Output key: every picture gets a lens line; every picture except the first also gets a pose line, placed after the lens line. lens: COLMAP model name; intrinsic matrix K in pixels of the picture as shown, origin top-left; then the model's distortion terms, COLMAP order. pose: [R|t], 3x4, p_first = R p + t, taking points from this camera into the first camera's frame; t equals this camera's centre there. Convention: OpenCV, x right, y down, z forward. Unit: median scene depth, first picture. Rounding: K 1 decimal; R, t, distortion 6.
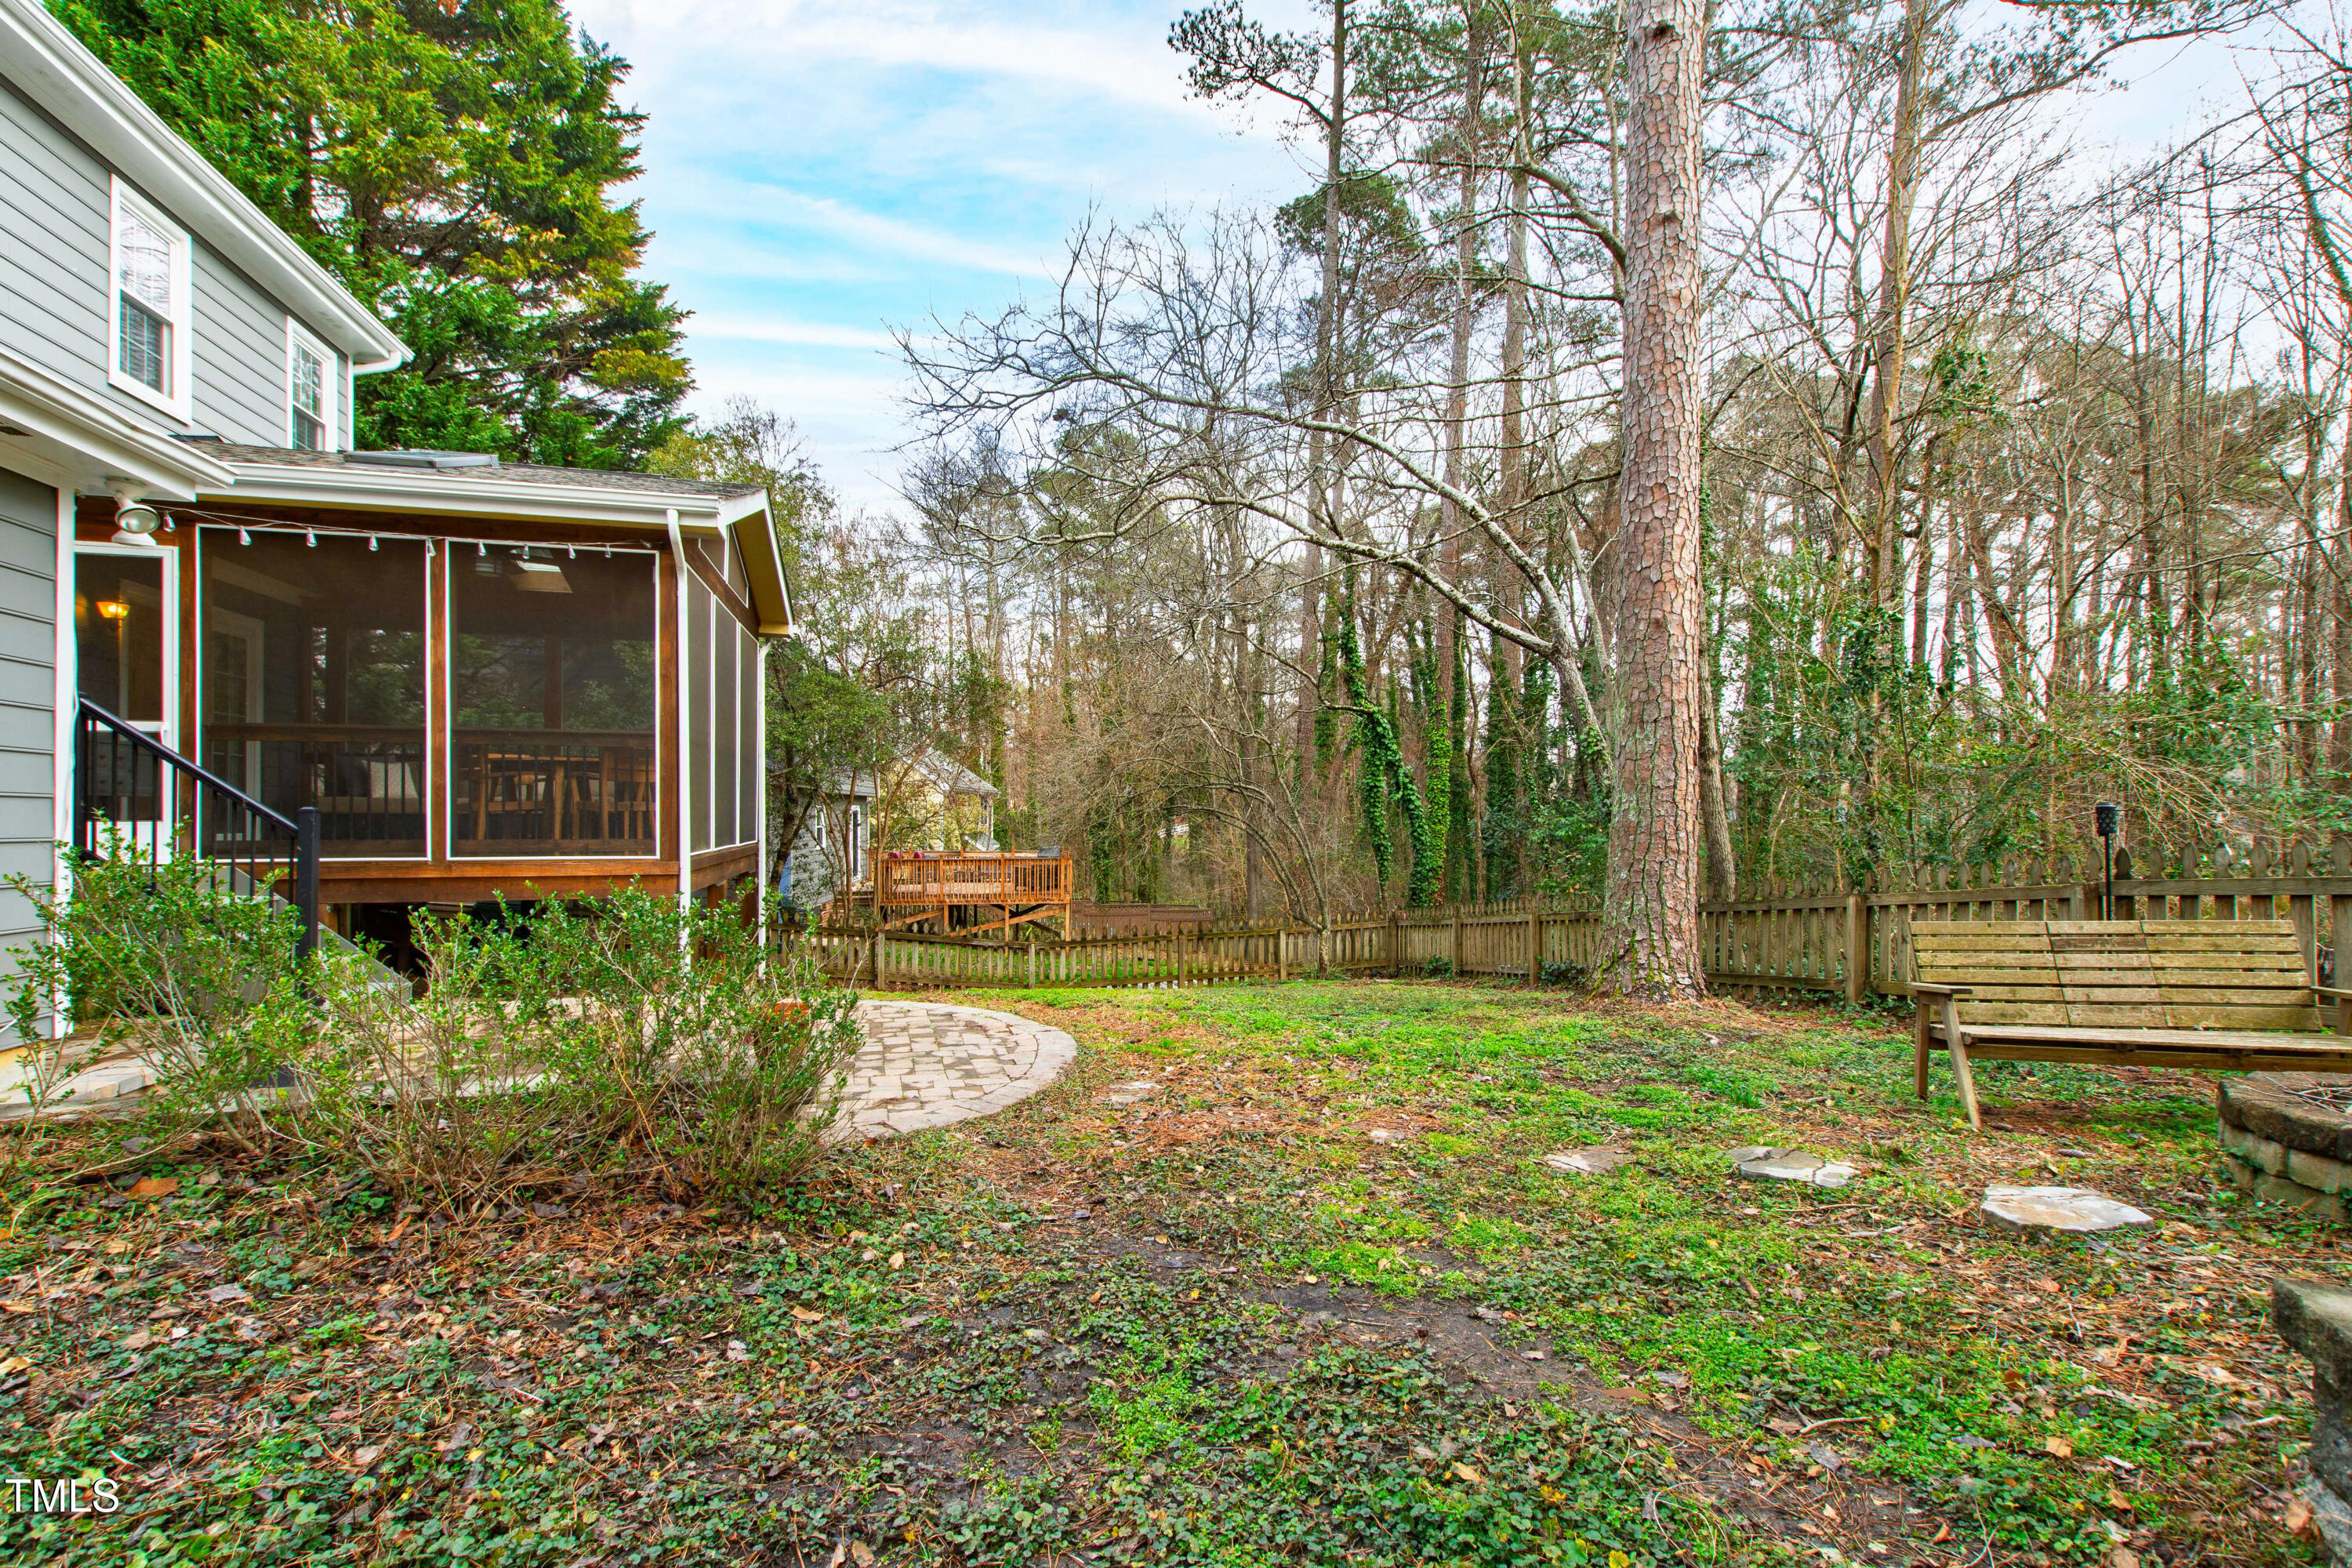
lens RADIAL K [[1028.3, 0, 1146.4], [0, 1028.3, 807.1], [0, 0, 1]] dist [0.004821, 0.000490]
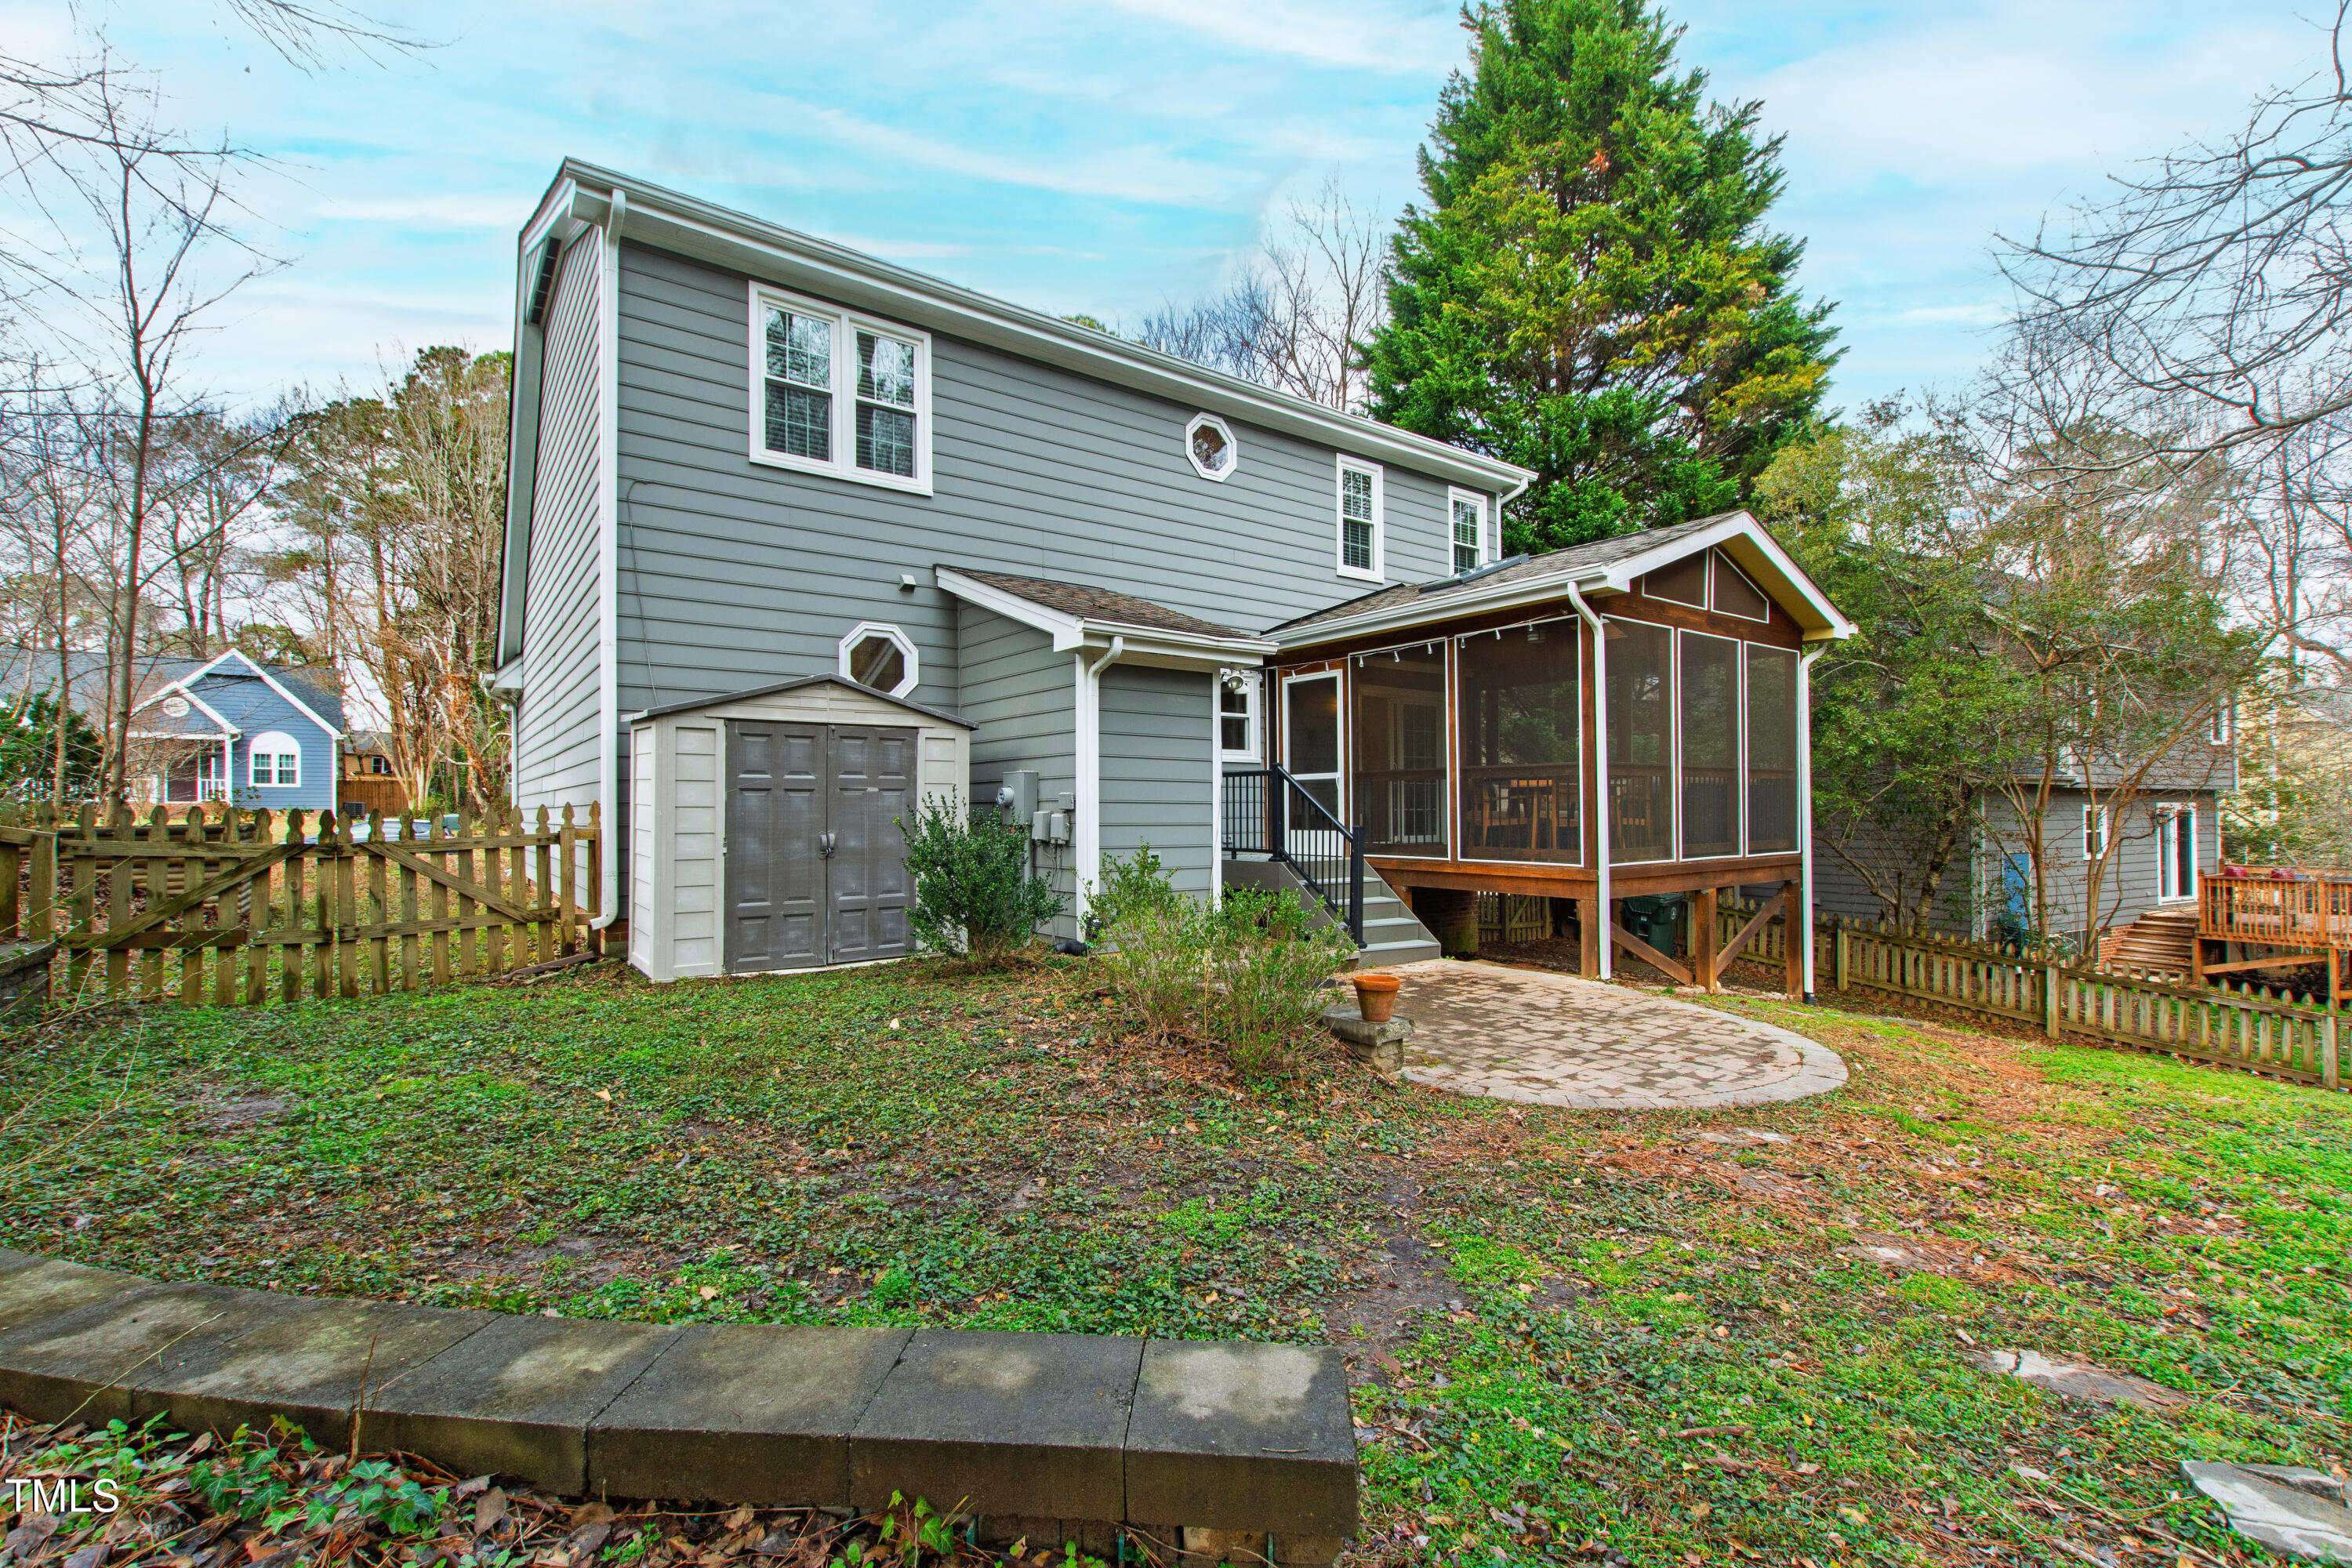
lens RADIAL K [[1028.3, 0, 1164.9], [0, 1028.3, 794.4], [0, 0, 1]] dist [0.004821, 0.000490]
pose [[0.366444, -0.015474, -0.930311, 0.648402], [0.013164, 0.999848, -0.011446, -0.038338], [0.930347, -0.008053, 0.366592, 0.134706]]
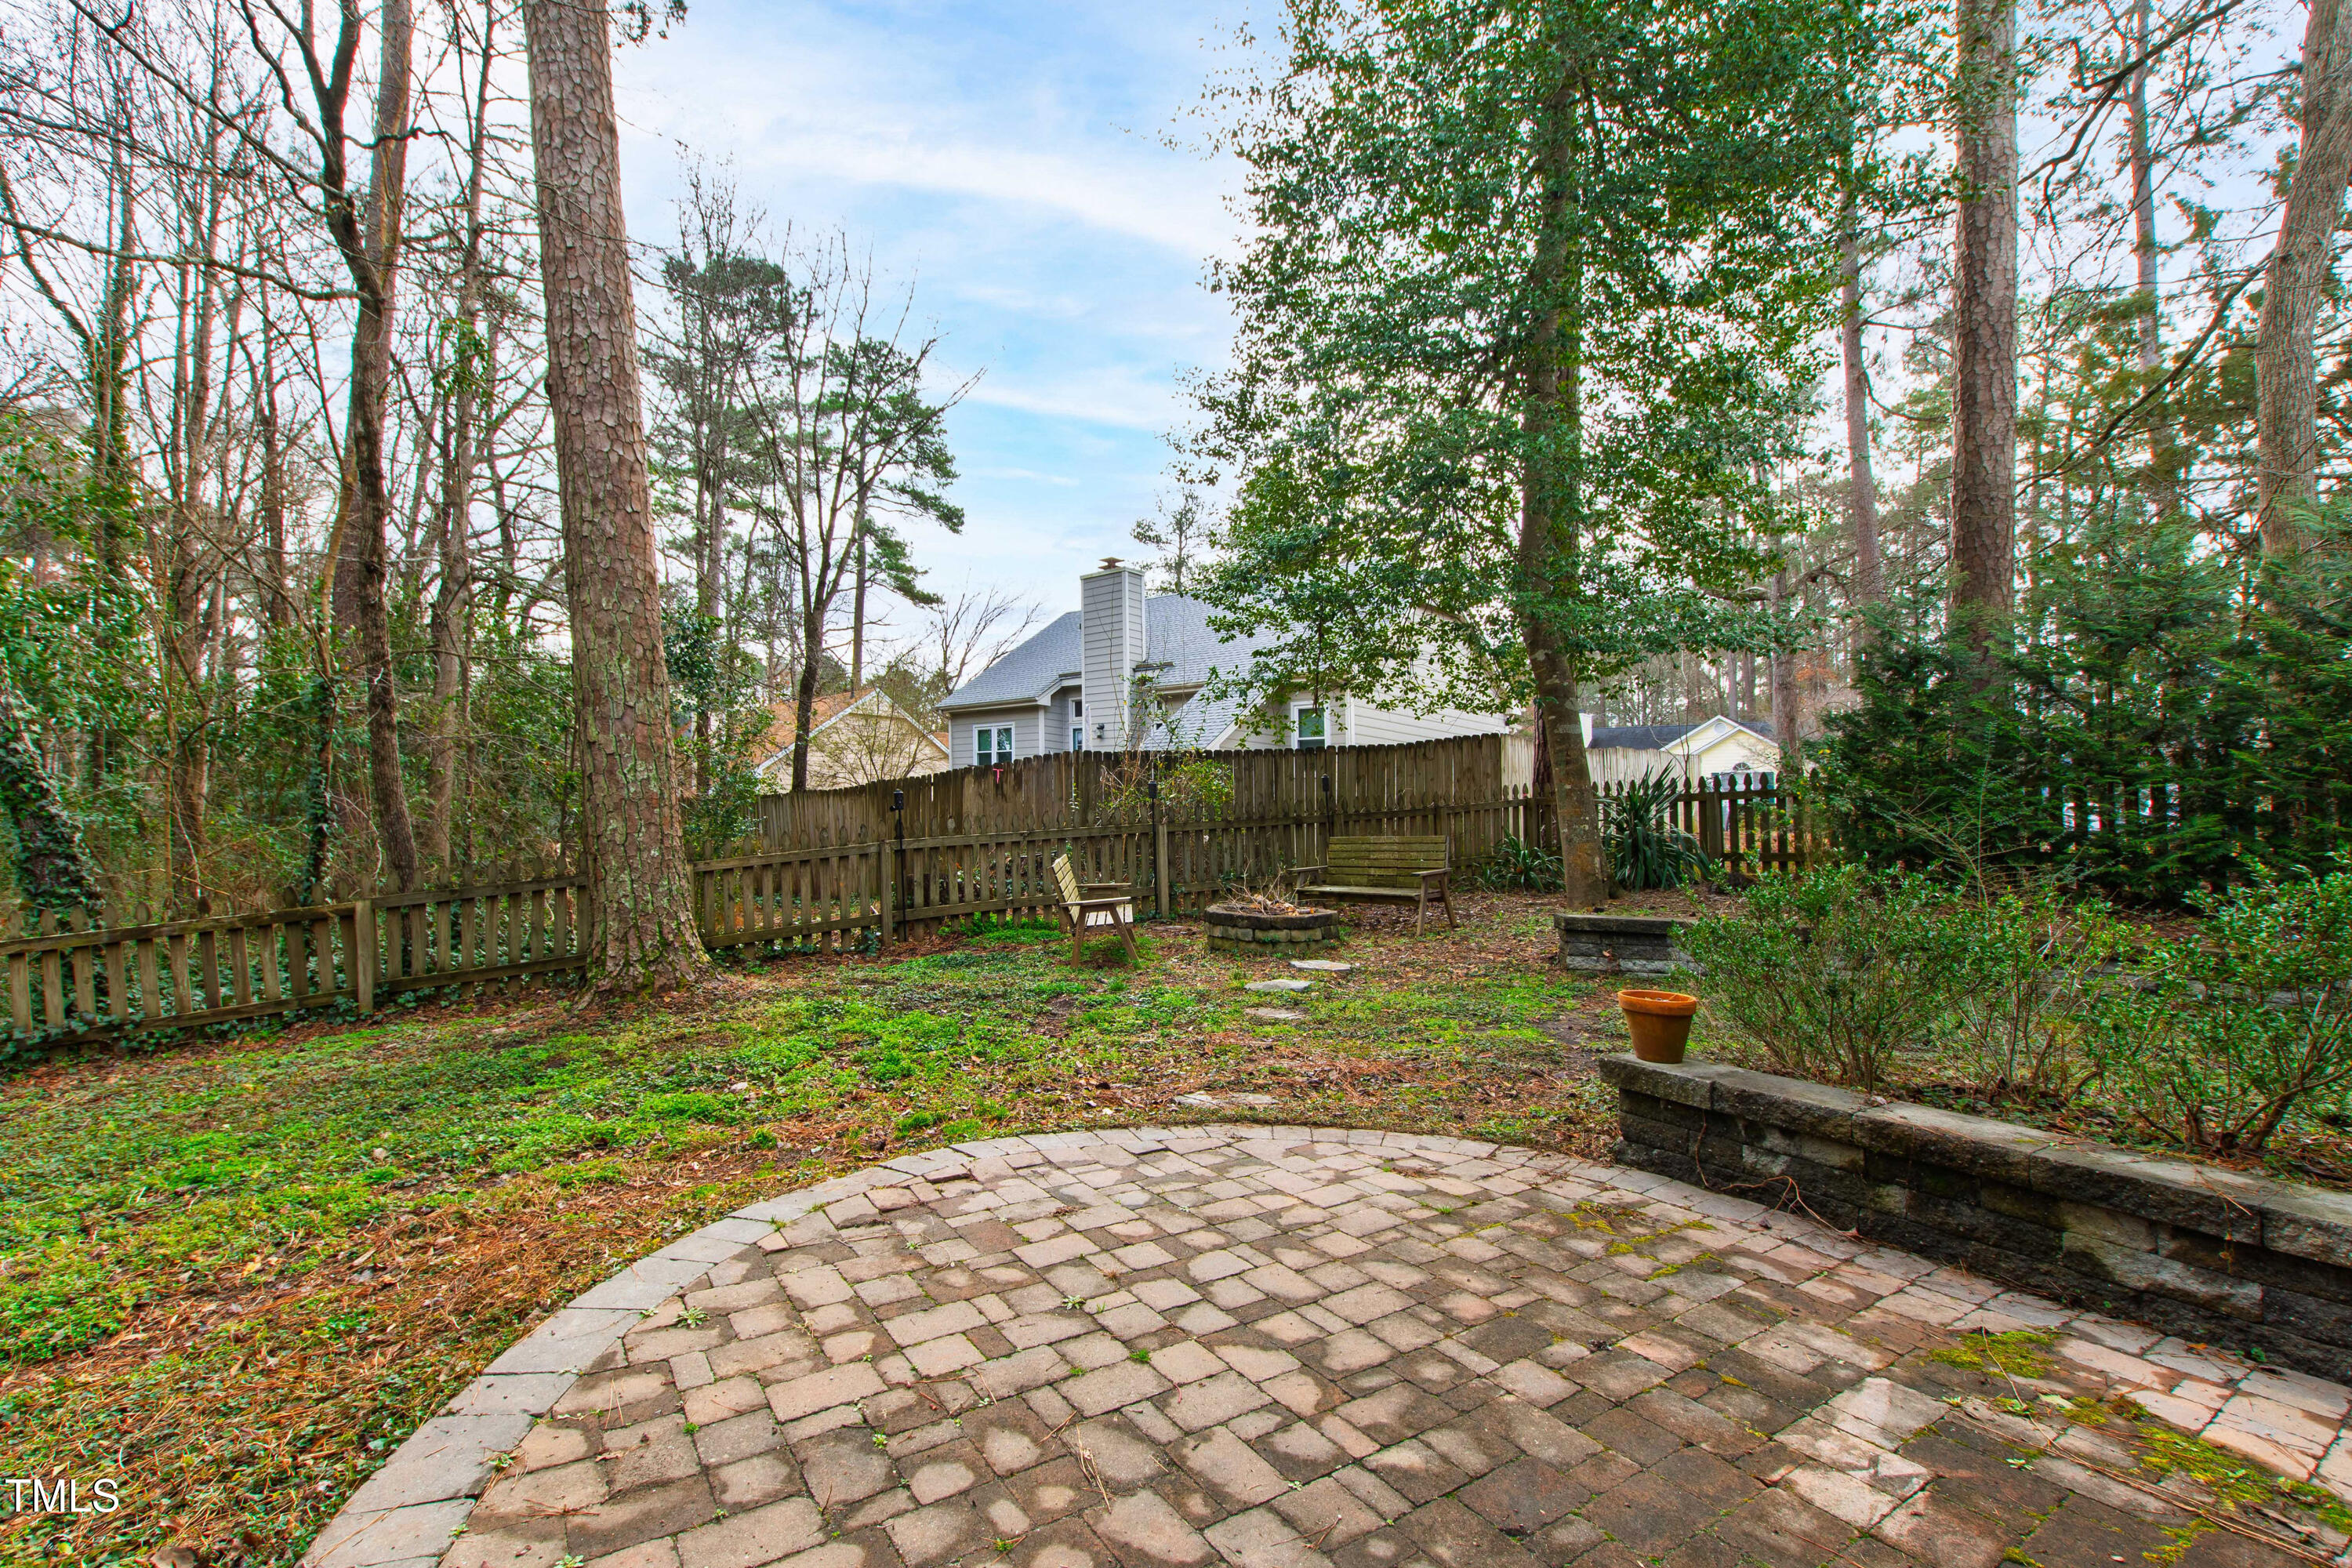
lens RADIAL K [[1028.3, 0, 1181.8], [0, 1028.3, 790.2], [0, 0, 1]] dist [0.004821, 0.000490]
pose [[-0.296699, 0.007109, 0.954945, -0.816213], [-0.023369, 0.999619, -0.014702, 0.018953], [-0.954685, -0.026678, -0.296419, 1.235541]]
